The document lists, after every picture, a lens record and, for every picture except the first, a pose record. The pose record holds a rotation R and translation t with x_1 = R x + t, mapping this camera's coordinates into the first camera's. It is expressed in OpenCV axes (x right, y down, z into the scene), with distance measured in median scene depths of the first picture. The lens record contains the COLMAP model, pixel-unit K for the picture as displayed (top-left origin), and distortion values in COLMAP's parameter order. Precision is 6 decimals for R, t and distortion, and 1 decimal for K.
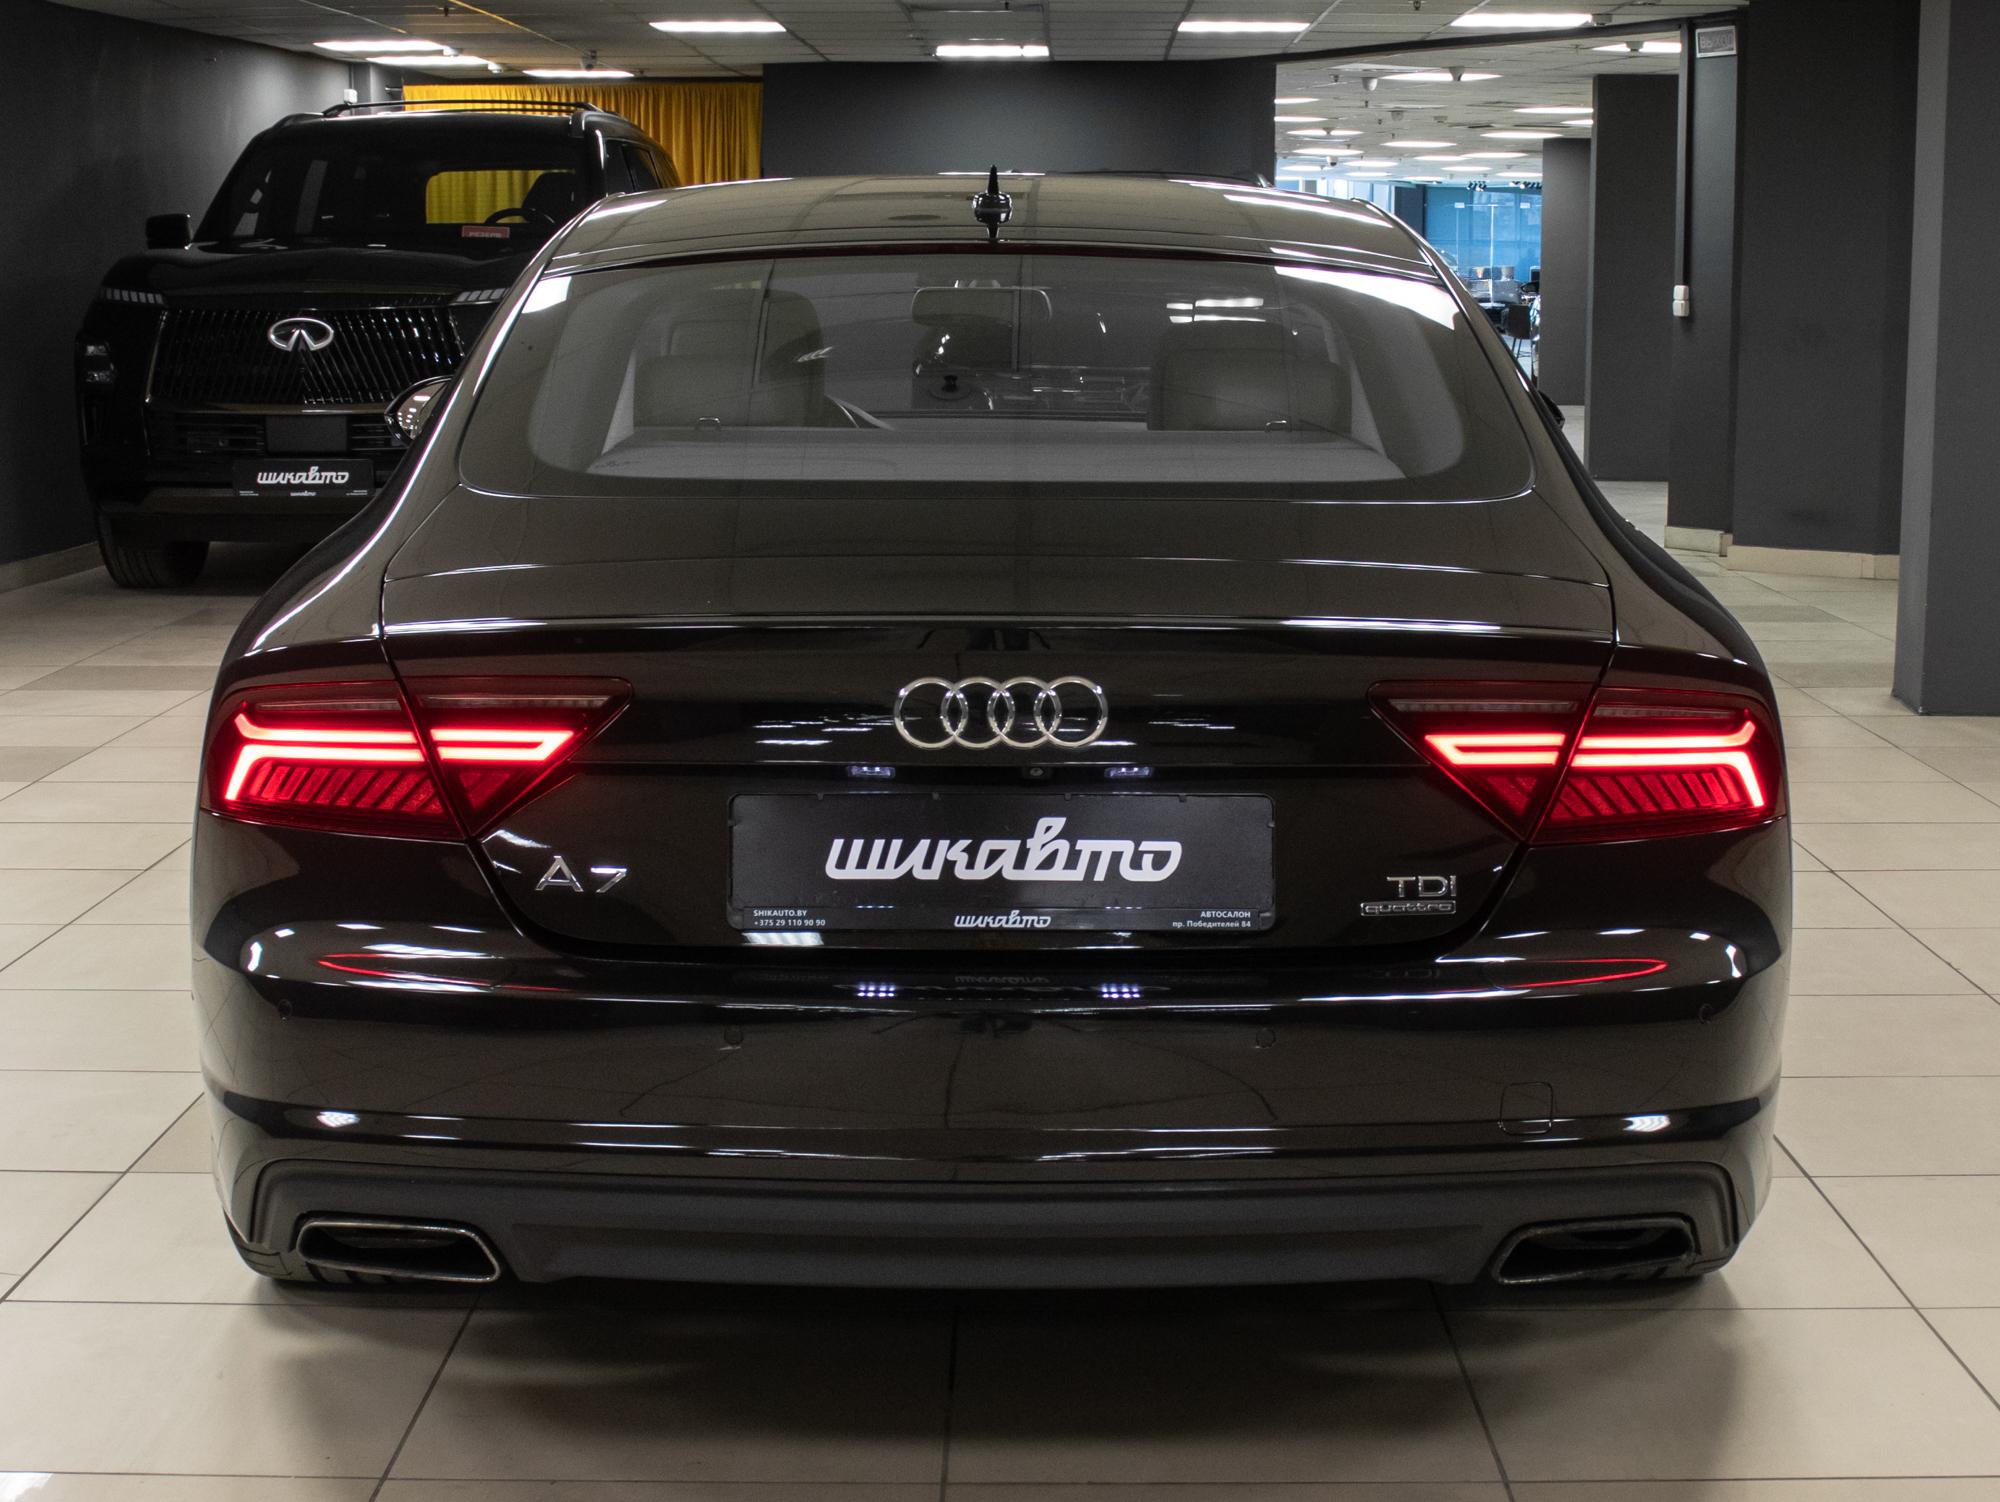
lens RADIAL K [[3255.8, 0, 996.8], [0, 3255.8, 870.7], [0, 0, 1]] dist [-0.184296, -0.010674]
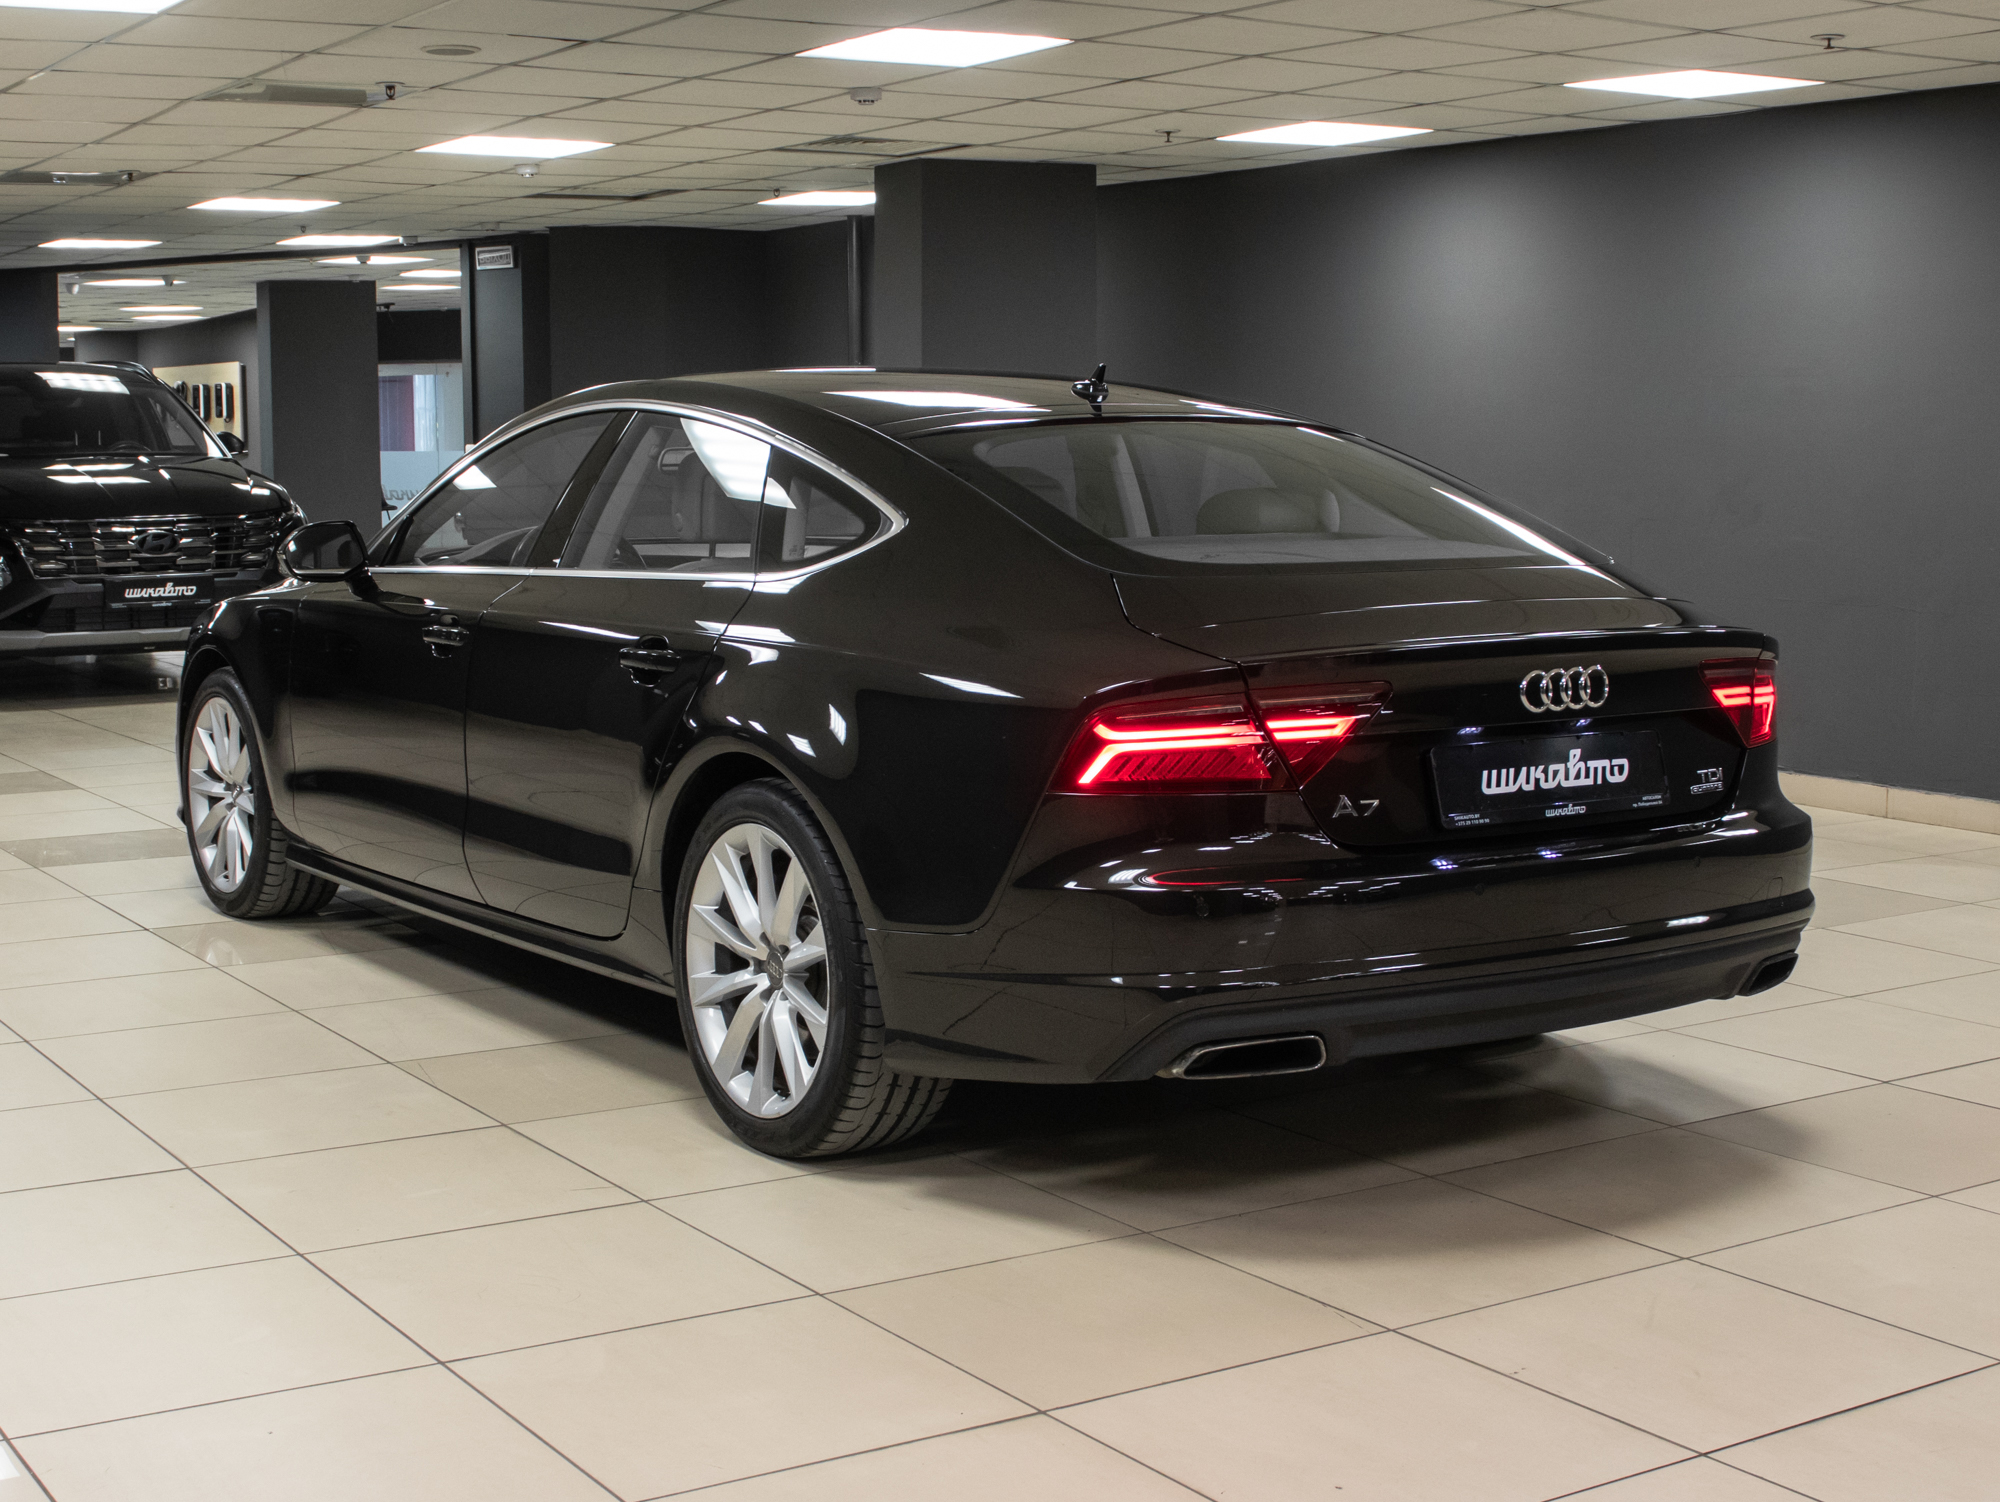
lens RADIAL K [[2759.0, 0, 1000.0], [0, 2759.0, 751.0], [0, 0, 1]] dist [0.002649, -0.000313]
pose [[0.832092, -0.068116, 0.550439, -1.038249], [0.100212, 0.994560, -0.028413, -0.004485], [-0.545509, 0.078803, 0.834392, -0.051361]]
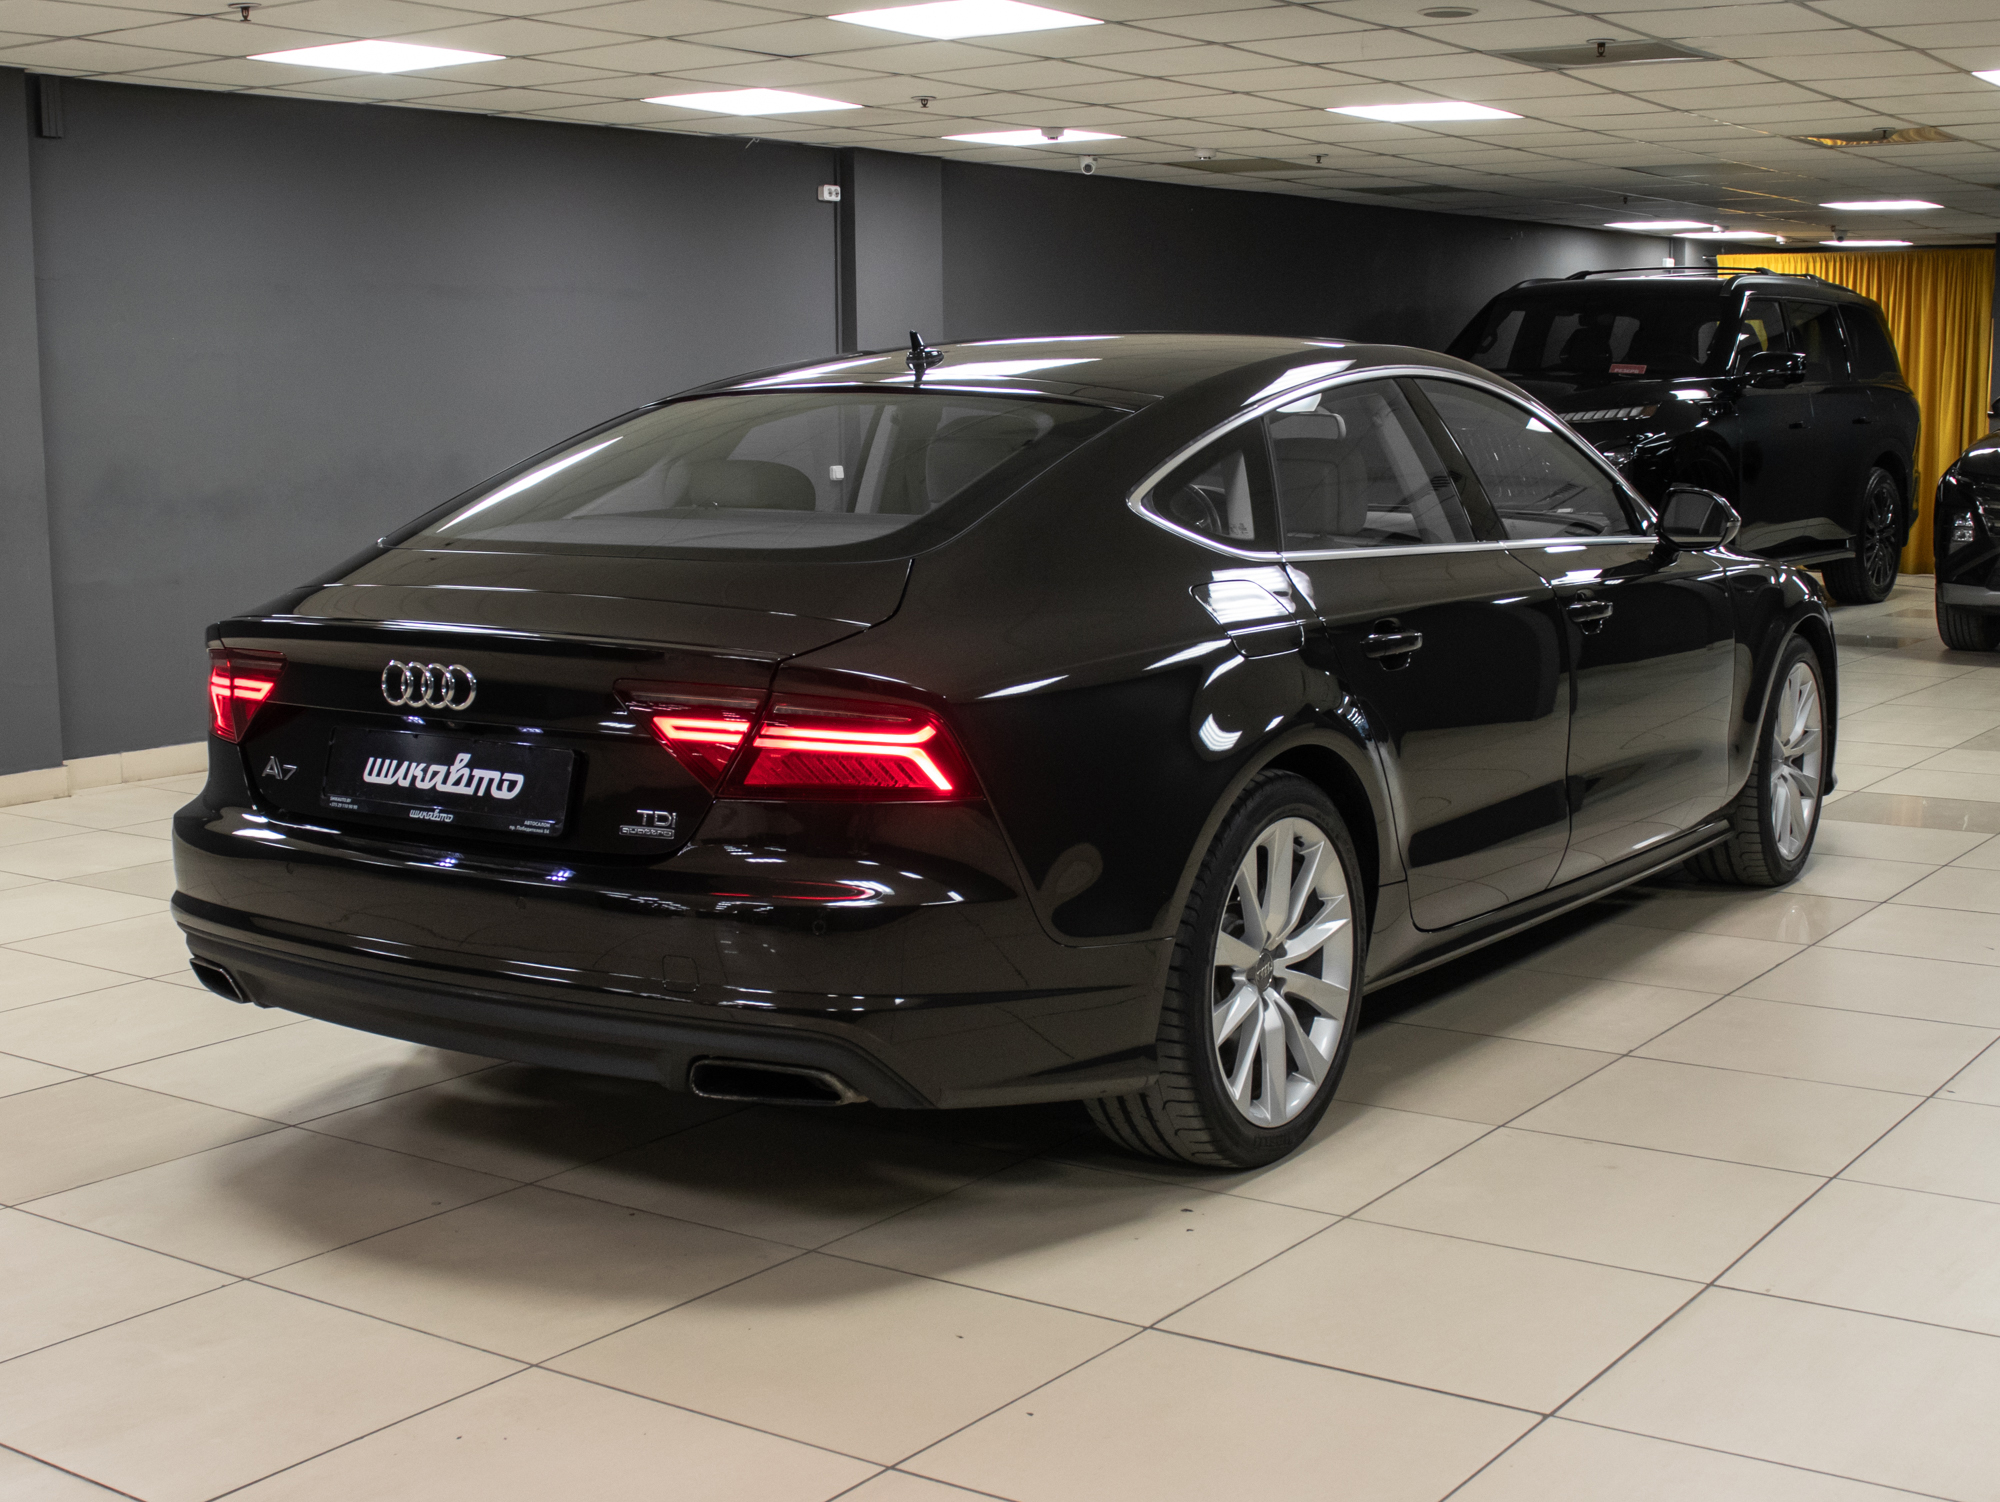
lens RADIAL K [[2505.4, 0, 1000.0], [0, 2505.4, 751.0], [0, 0, 1]] dist [-0.086168, -0.024032]
pose [[0.829852, 0.069518, -0.553636, 0.911043], [-0.093426, 0.995513, -0.015036, -0.023836], [0.550106, 0.064202, 0.832623, 0.125922]]
